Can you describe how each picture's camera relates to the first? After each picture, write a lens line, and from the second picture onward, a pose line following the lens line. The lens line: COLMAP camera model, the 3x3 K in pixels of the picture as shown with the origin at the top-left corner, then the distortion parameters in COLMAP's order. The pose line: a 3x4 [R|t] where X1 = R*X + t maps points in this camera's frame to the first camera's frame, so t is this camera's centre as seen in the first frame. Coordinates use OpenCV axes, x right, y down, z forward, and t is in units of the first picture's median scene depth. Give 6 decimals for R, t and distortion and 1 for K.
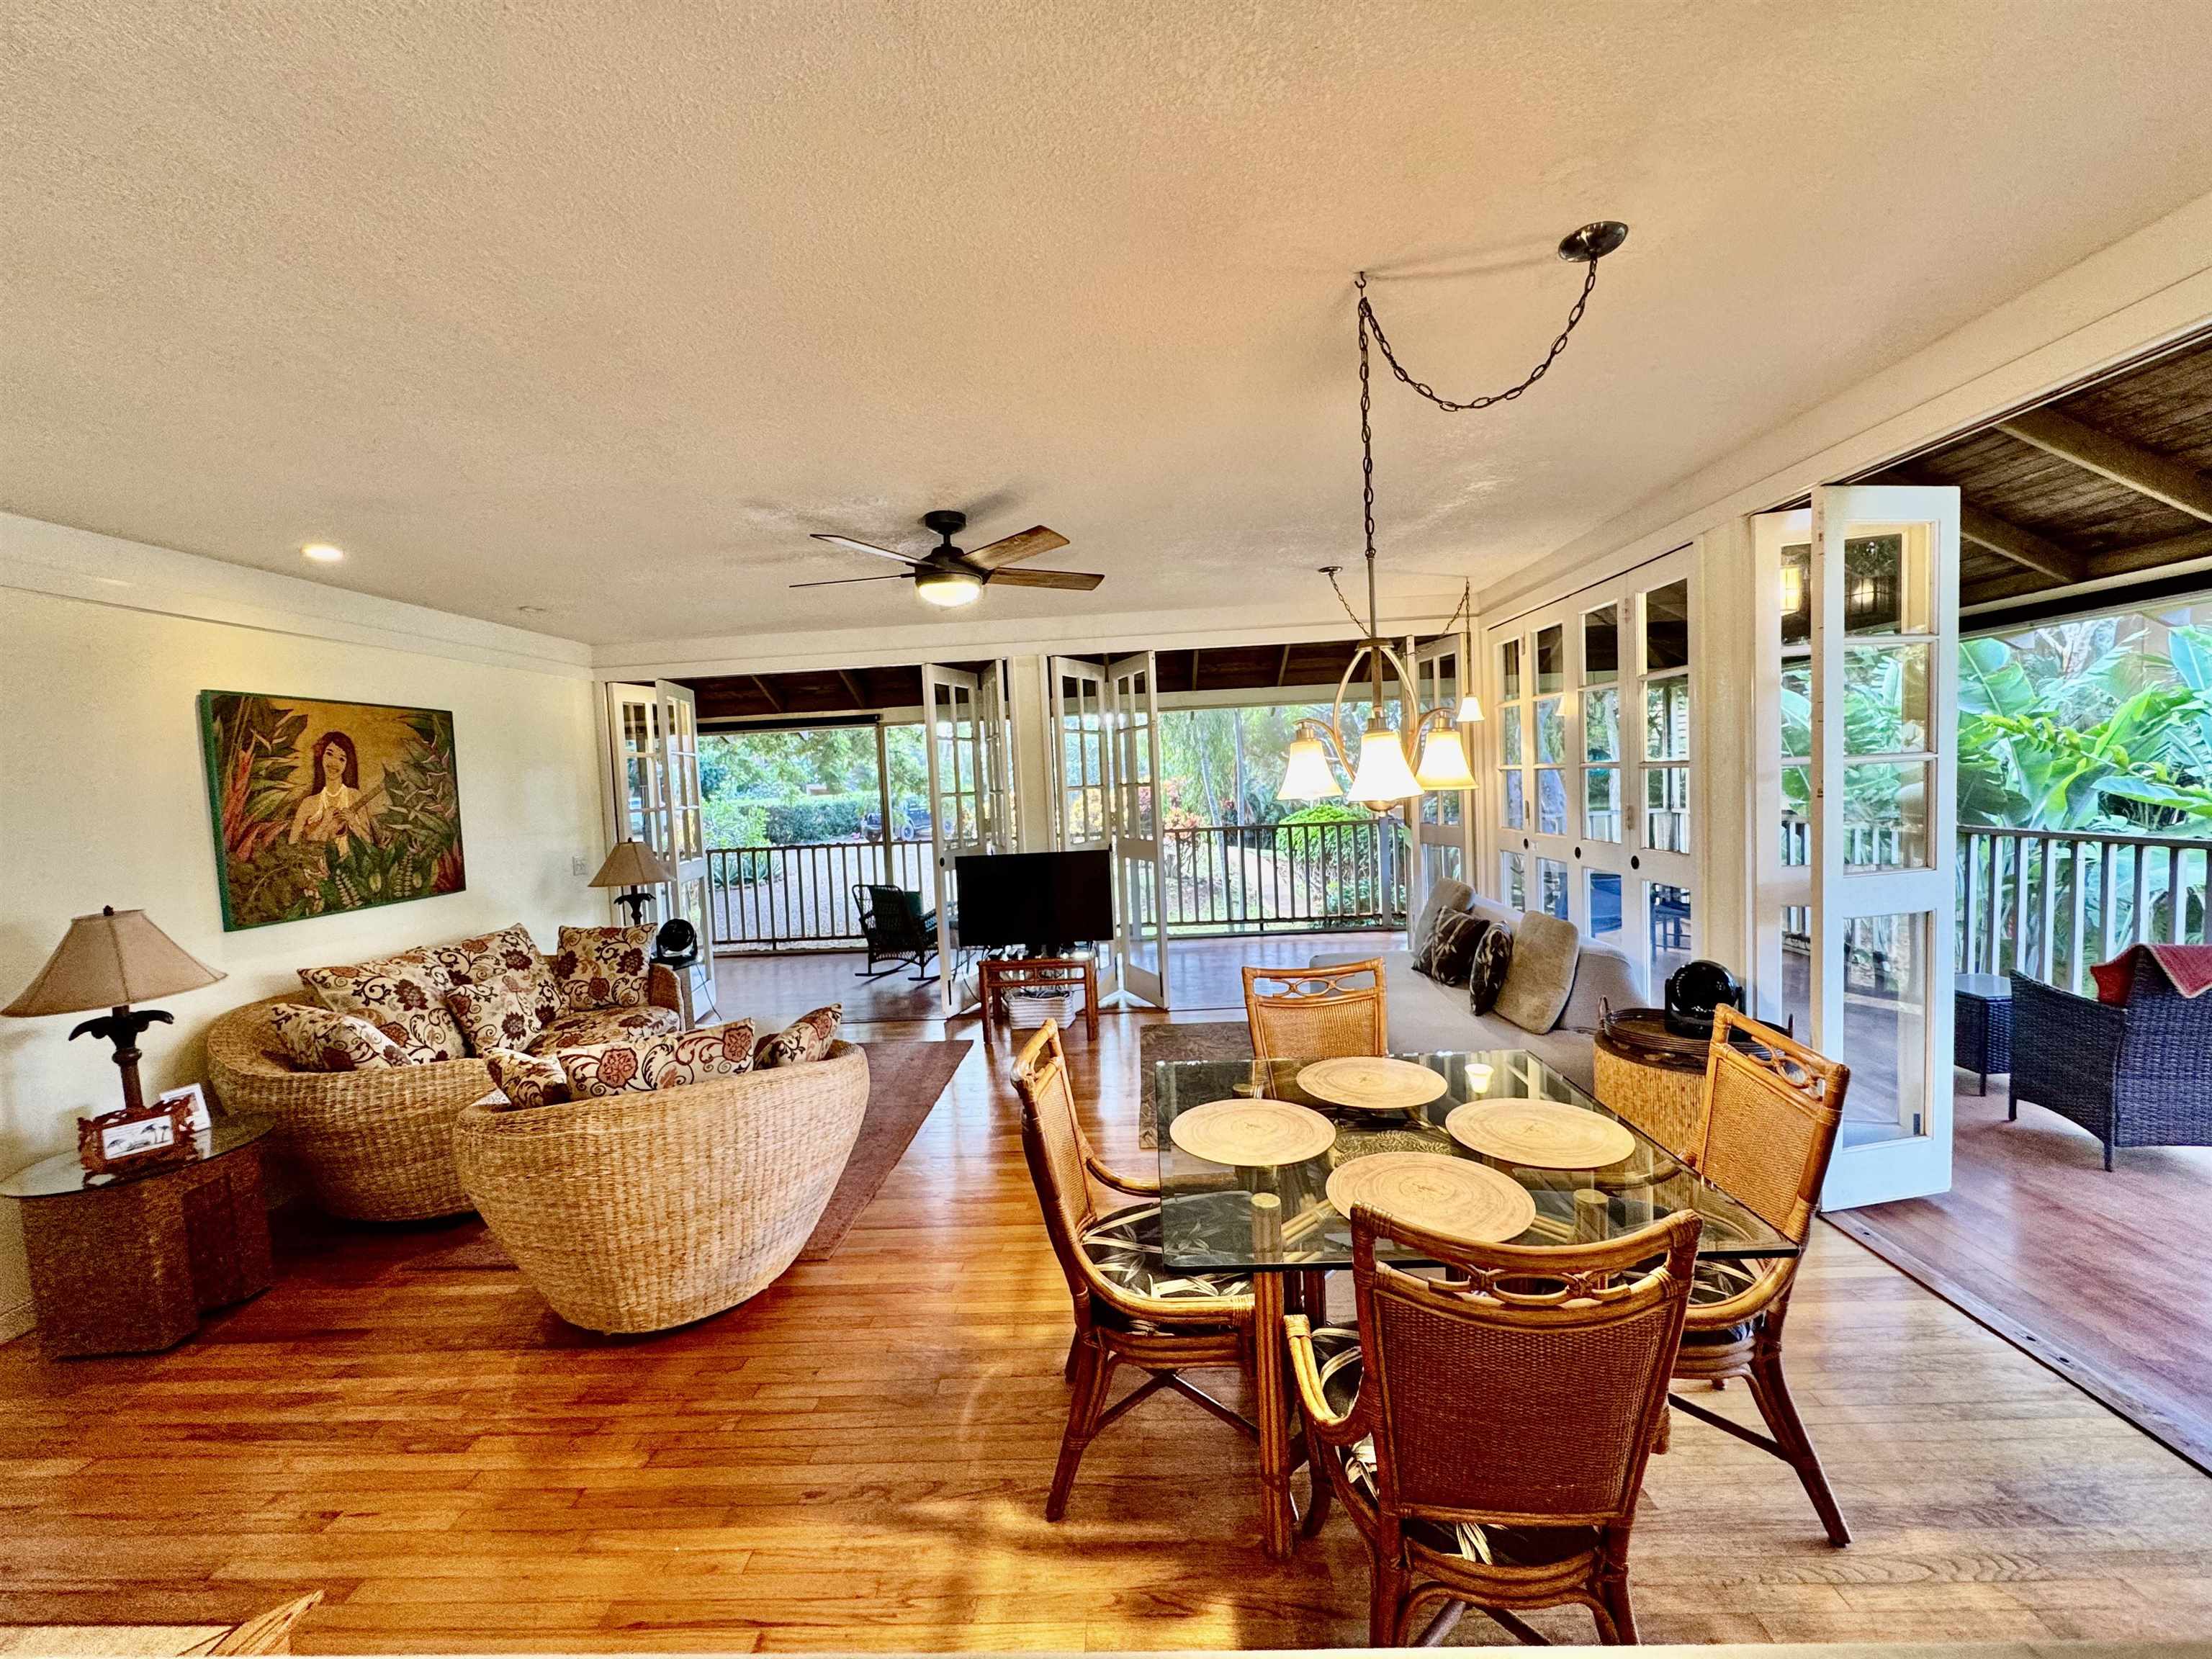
lens RADIAL K [[878.9, 0, 1107.3], [0, 878.9, 830.6], [0, 0, 1]] dist [-0.003124, 0.000032]
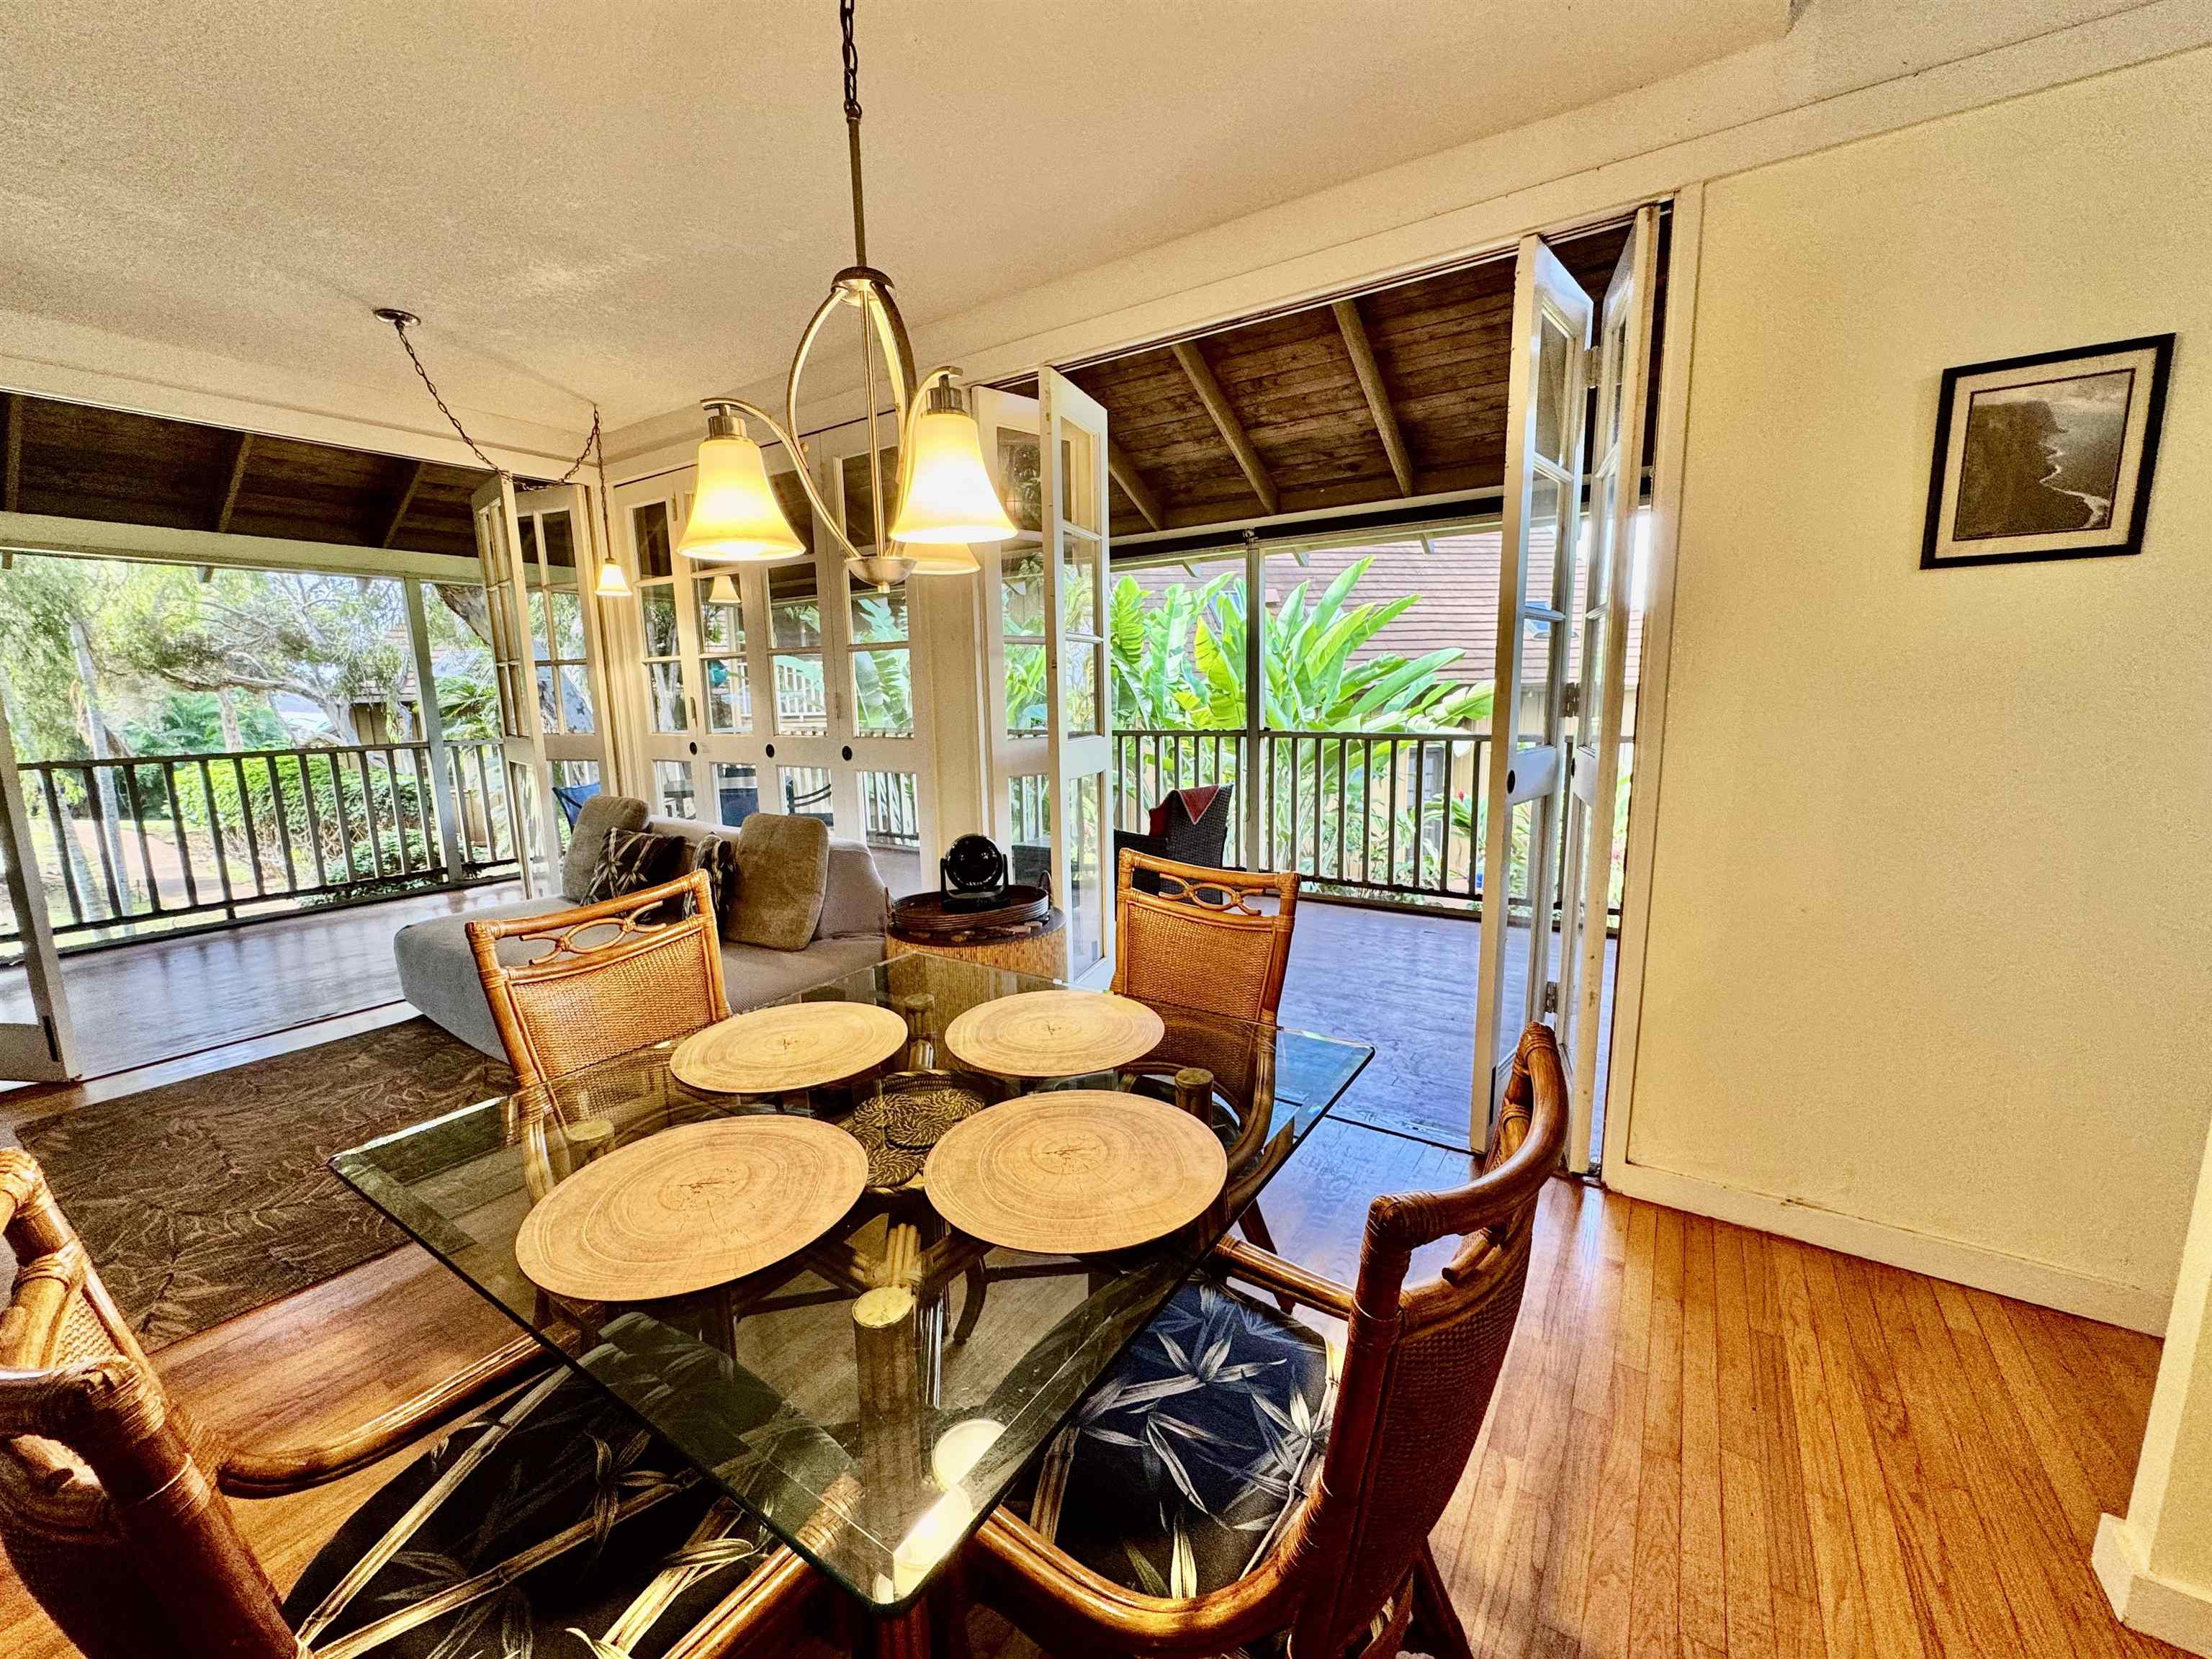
lens RADIAL K [[878.9, 0, 1103.8], [0, 878.9, 831.1], [0, 0, 1]] dist [-0.003124, 0.000032]
pose [[0.520712, -0.100555, 0.847790, -0.081527], [0.046207, 0.994903, 0.089623, 0.059766], [-0.852481, -0.007494, 0.522705, 0.338644]]
